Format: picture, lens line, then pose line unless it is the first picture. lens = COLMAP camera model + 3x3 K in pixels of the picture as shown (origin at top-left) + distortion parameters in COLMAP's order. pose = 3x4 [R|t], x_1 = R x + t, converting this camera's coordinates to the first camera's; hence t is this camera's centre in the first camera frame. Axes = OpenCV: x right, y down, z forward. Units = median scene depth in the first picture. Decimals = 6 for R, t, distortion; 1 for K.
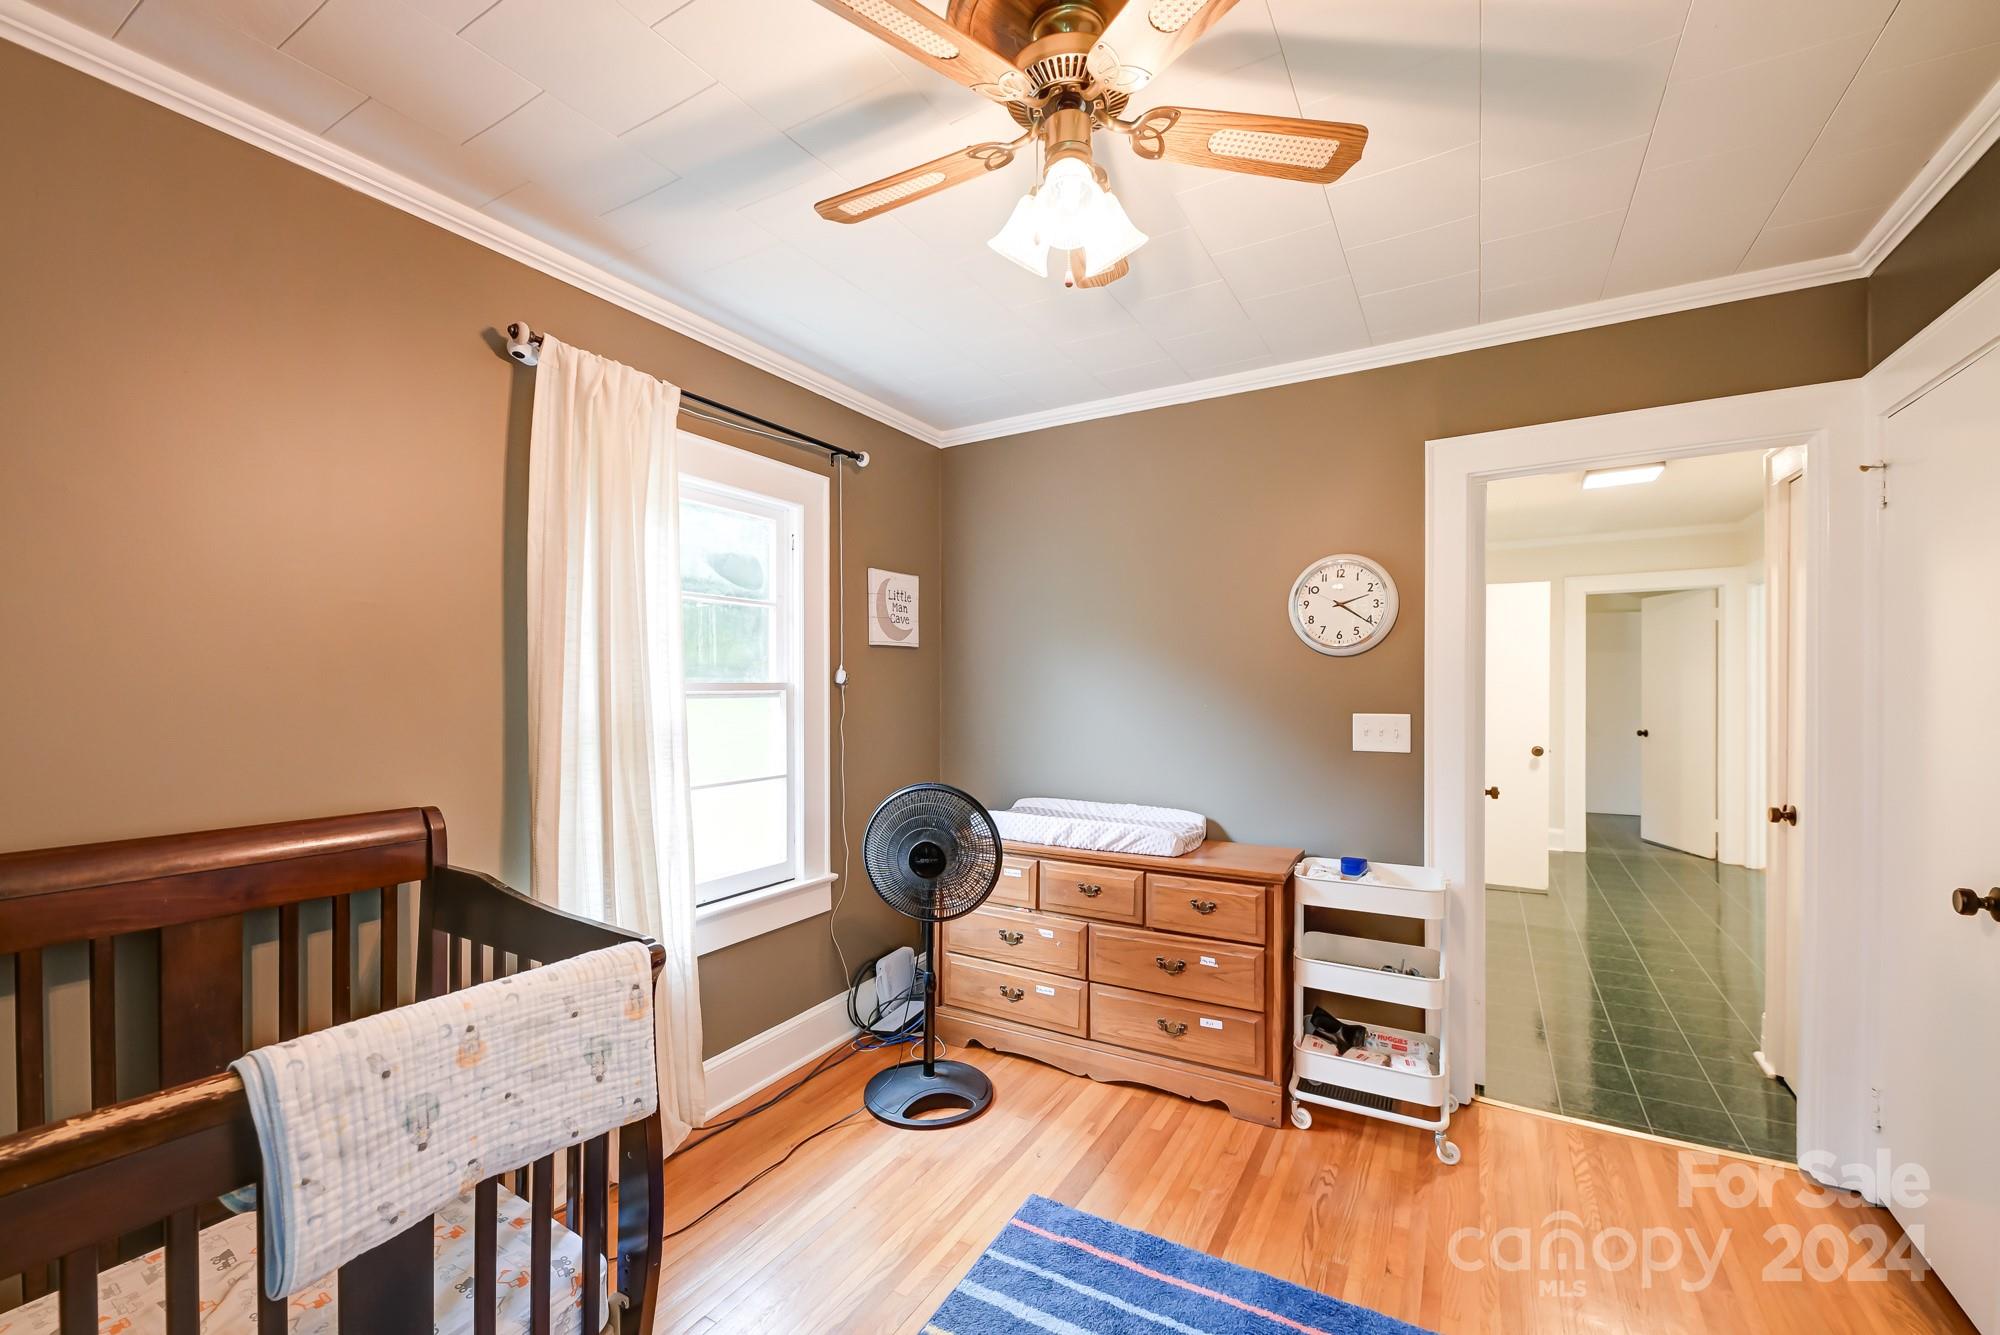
lens RADIAL K [[802.5, 0, 1002.9], [0, 802.5, 678.6], [0, 0, 1]] dist [0.002160, -0.001915]
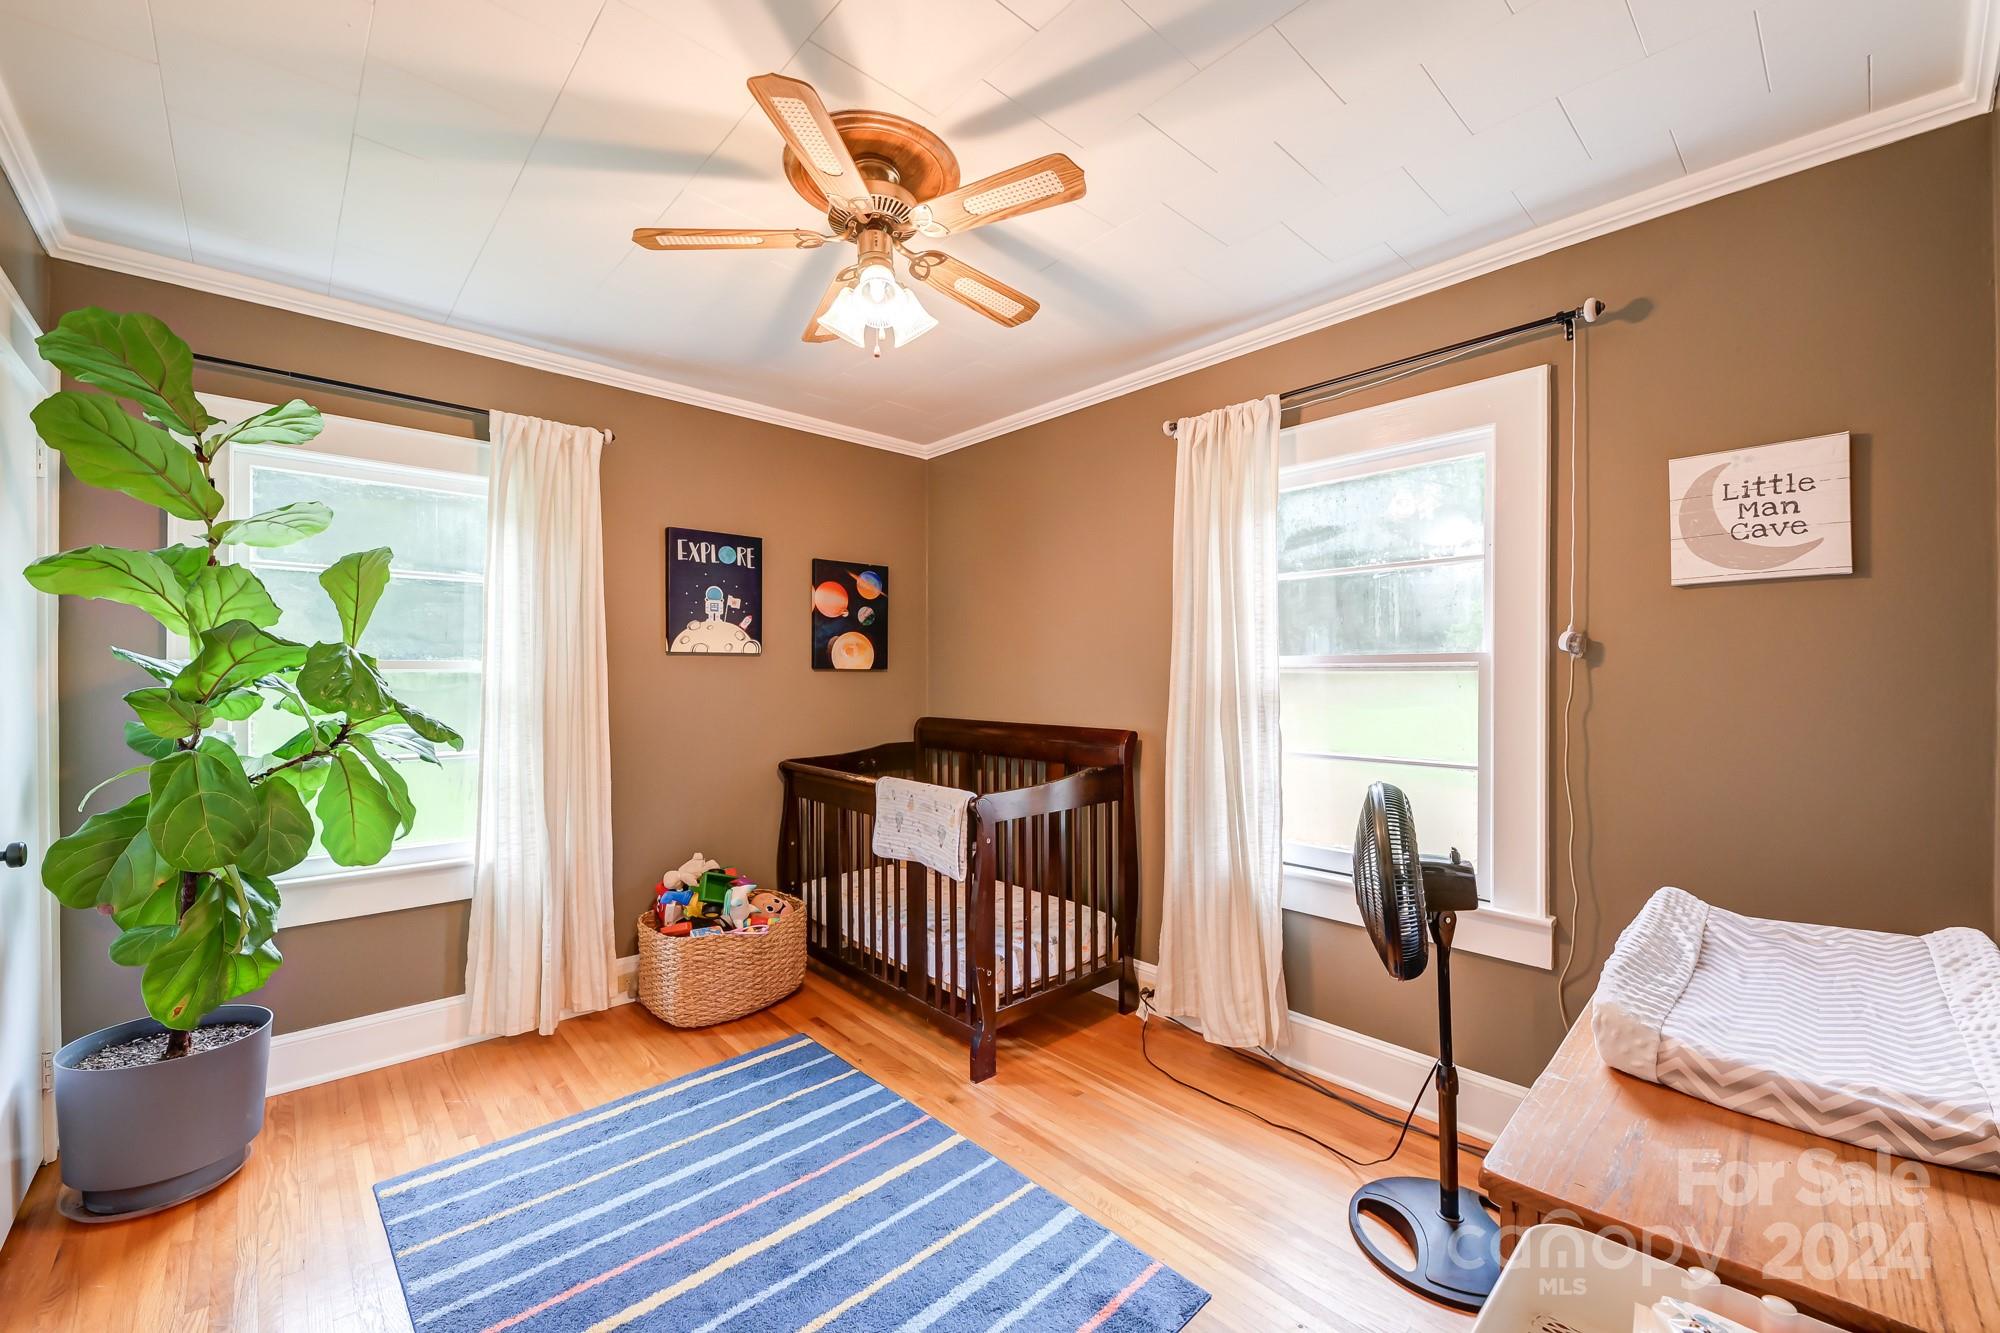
lens RADIAL K [[802.5, 0, 995.3], [0, 802.5, 676.7], [0, 0, 1]] dist [0.002160, -0.001915]
pose [[-0.288630, -0.007096, -0.957414, 0.627611], [0.002085, 0.999966, -0.008040, 0.034319], [0.957438, -0.004317, -0.288605, 0.751712]]
